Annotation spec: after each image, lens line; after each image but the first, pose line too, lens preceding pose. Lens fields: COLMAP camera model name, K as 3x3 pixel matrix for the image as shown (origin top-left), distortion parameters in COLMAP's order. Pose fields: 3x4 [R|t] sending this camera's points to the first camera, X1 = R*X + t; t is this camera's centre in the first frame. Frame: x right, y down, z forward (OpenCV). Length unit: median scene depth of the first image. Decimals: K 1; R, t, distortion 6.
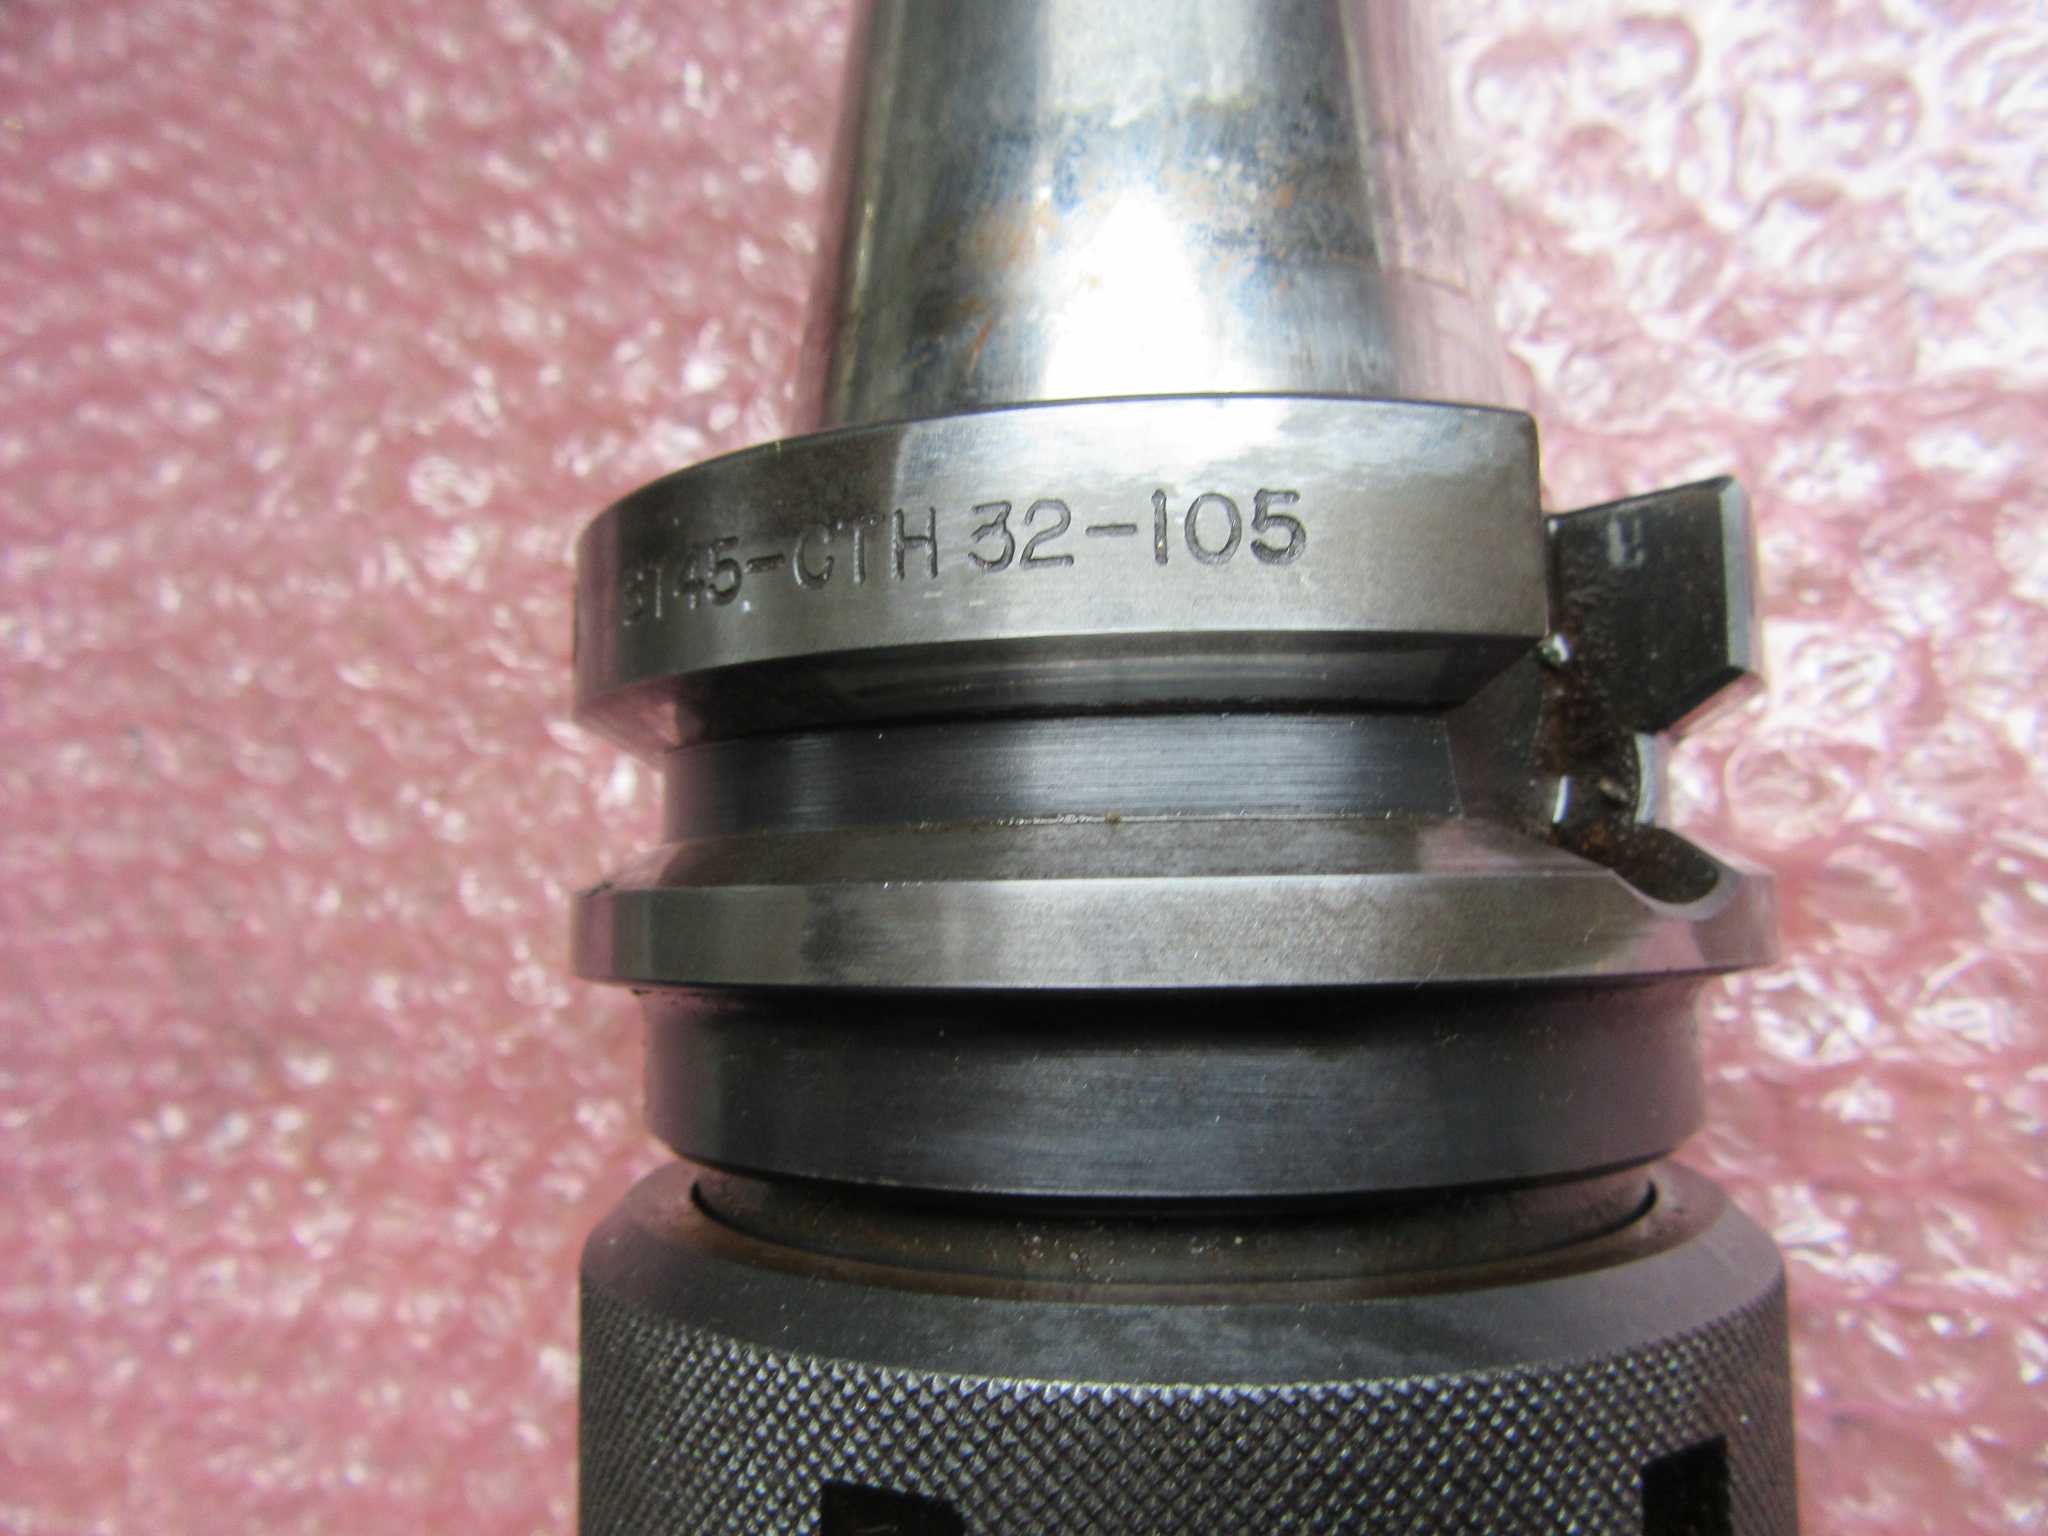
lens RADIAL K [[1486.3, 0, 1015.7], [0, 1486.3, 767.2], [0, 0, 1]] dist [-0.024911, 0.001891]
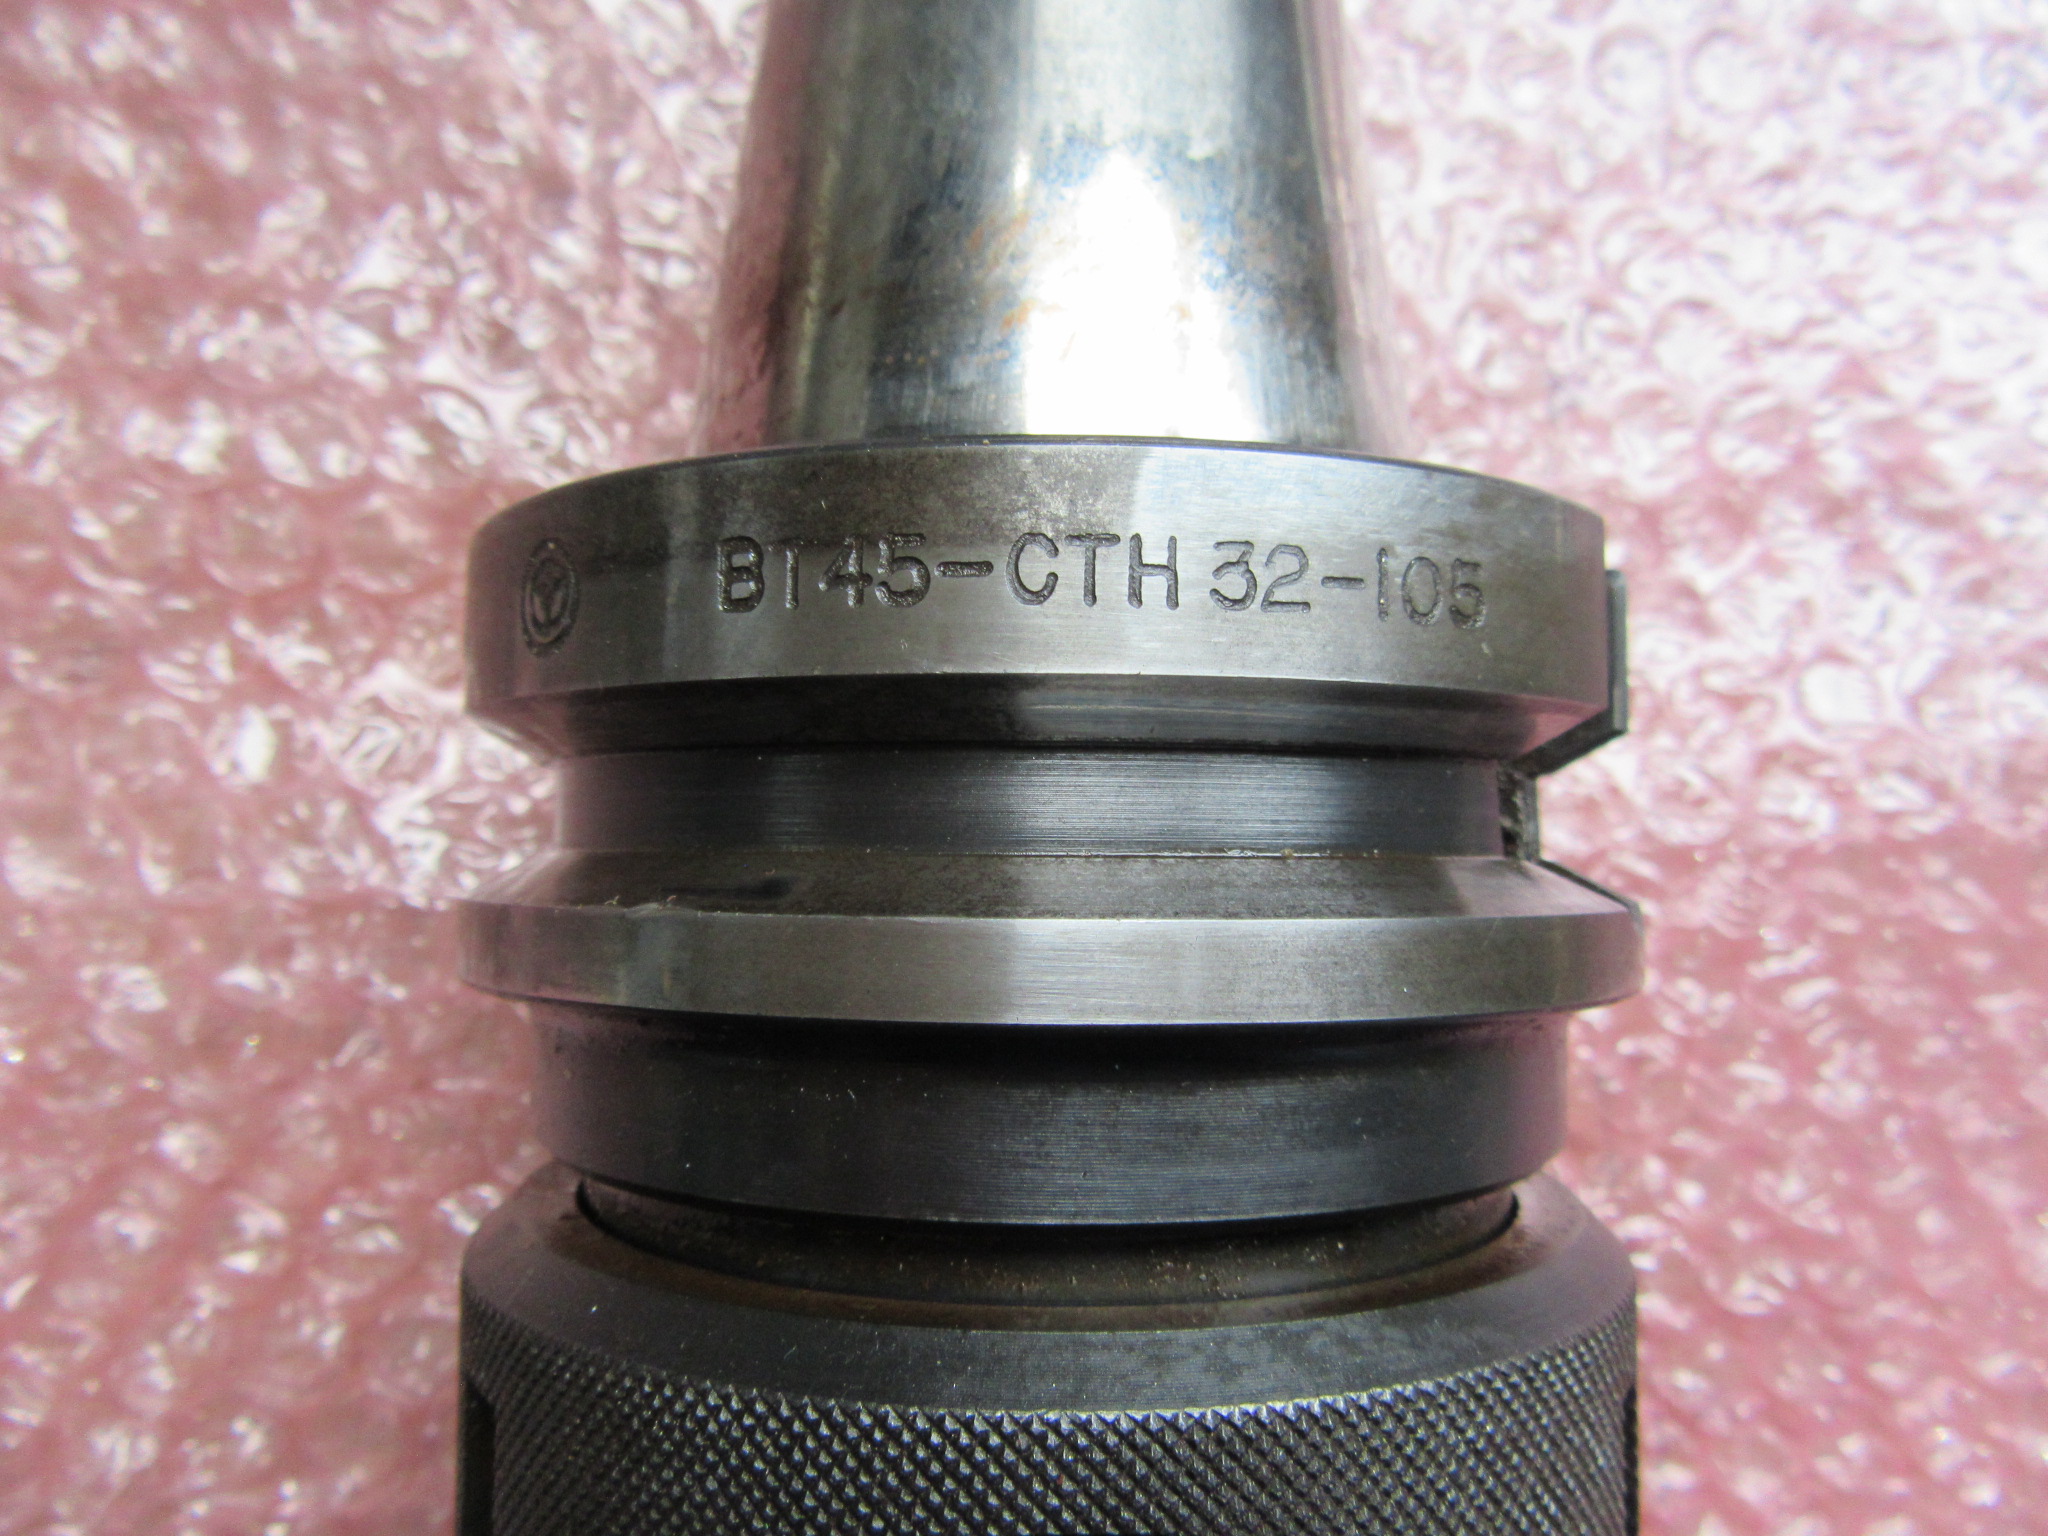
lens RADIAL K [[1486.3, 0, 1021.0], [0, 1486.3, 765.8], [0, 0, 1]] dist [-0.024911, 0.001891]
pose [[0.895684, 0.047182, 0.442180, -0.546064], [-0.059936, 0.998091, 0.014908, -0.030765], [-0.440633, -0.039855, 0.896802, 0.150410]]
